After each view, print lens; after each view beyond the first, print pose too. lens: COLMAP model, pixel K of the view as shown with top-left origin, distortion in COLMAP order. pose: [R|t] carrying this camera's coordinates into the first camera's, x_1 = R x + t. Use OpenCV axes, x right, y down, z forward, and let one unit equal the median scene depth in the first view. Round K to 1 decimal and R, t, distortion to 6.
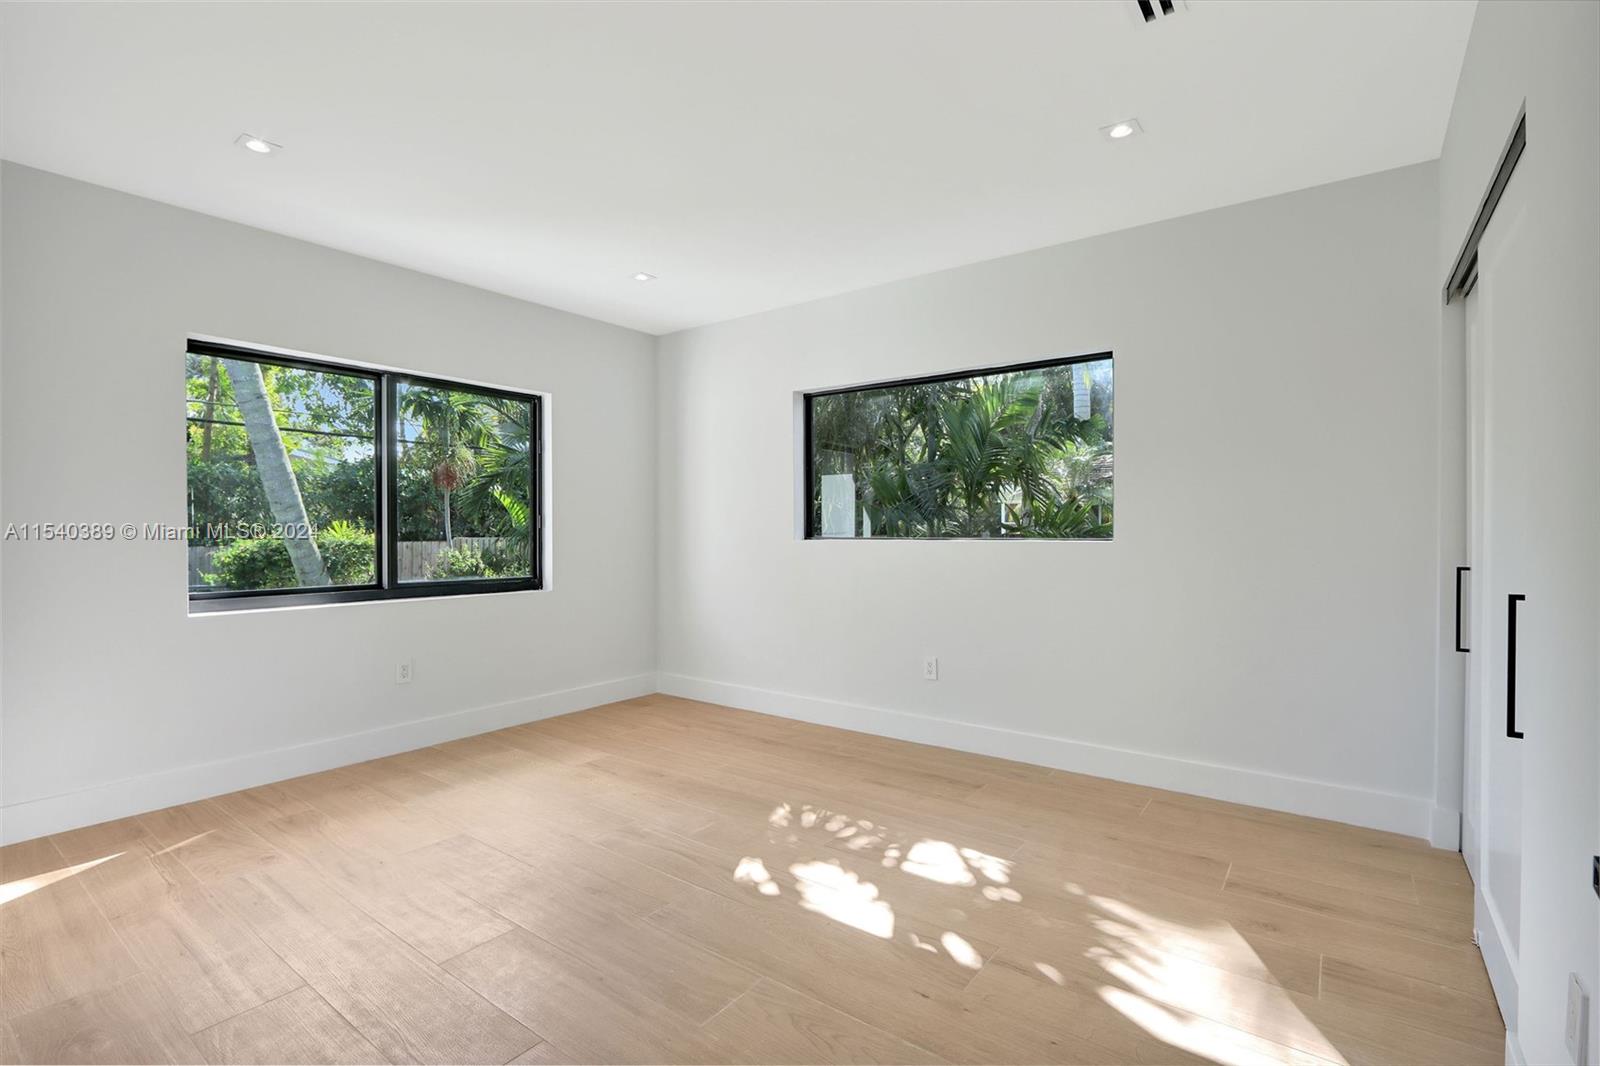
lens RADIAL K [[738.1, 0, 792.4], [0, 738.1, 534.0], [0, 0, 1]] dist [-0.004213, -0.000770]
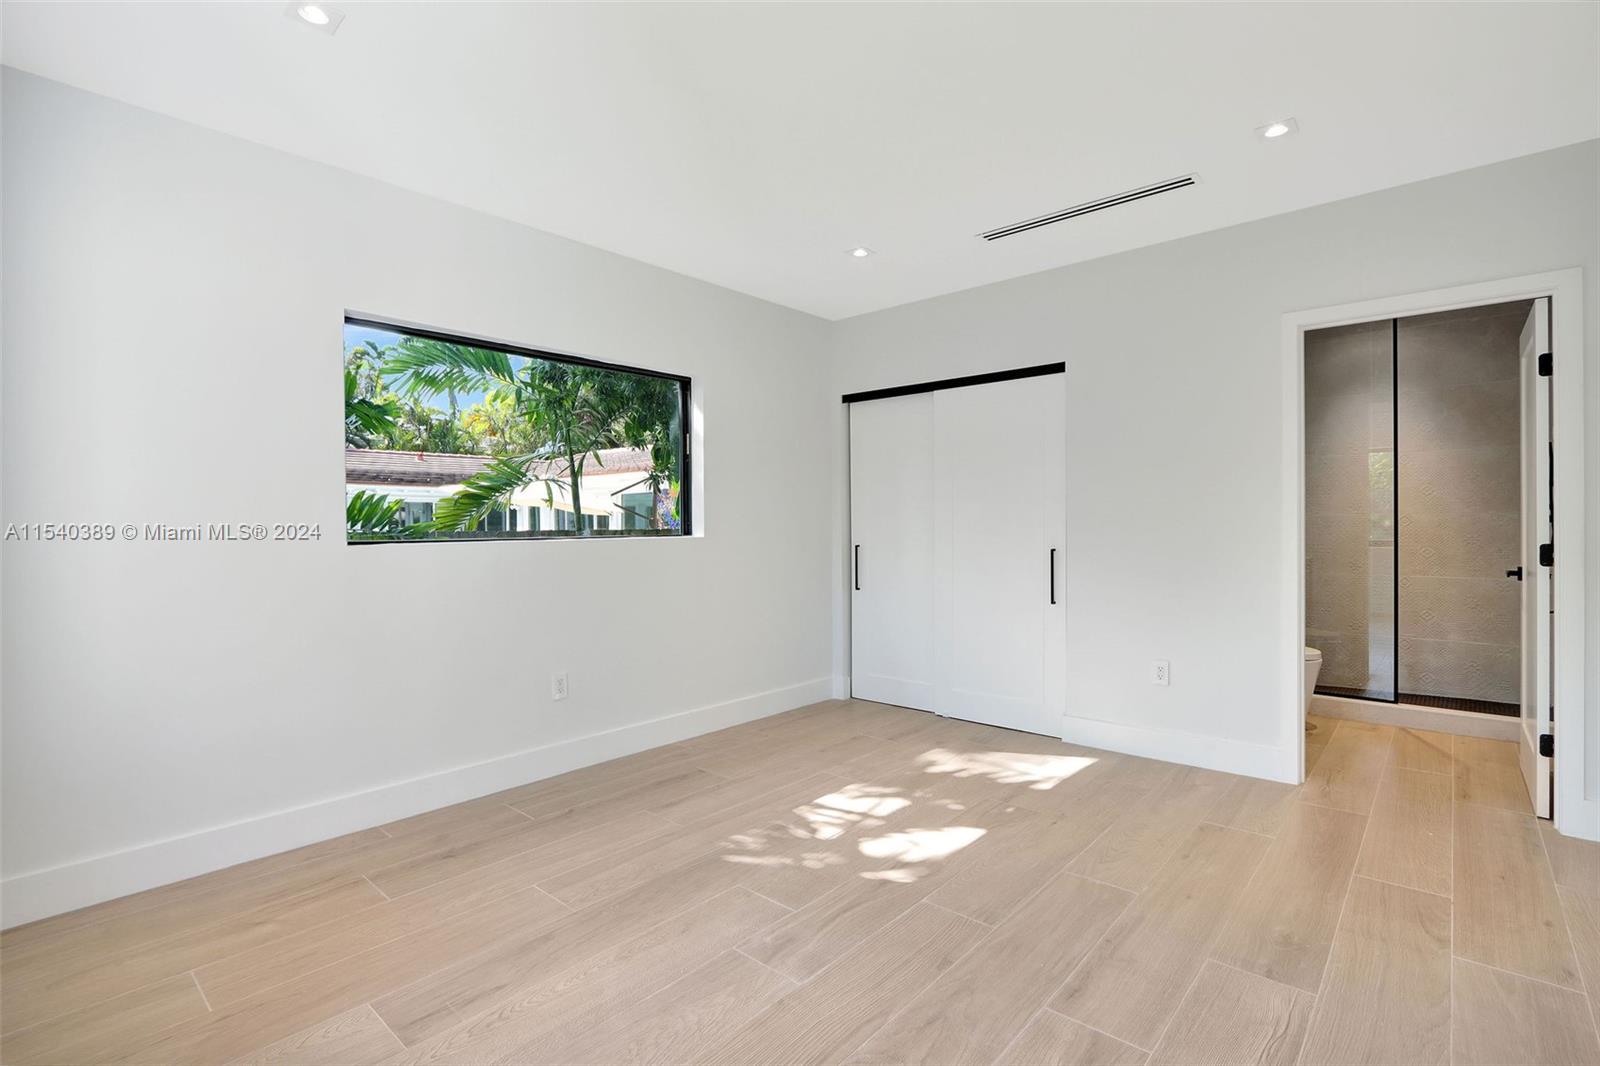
lens RADIAL K [[738.1, 0, 792.4], [0, 738.1, 534.0], [0, 0, 1]] dist [-0.004213, -0.000770]
pose [[0.082227, -0.004309, 0.996604, -0.769491], [0.009553, 0.999948, 0.003535, 0.004524], [-0.996568, 0.009230, 0.082264, 0.774362]]
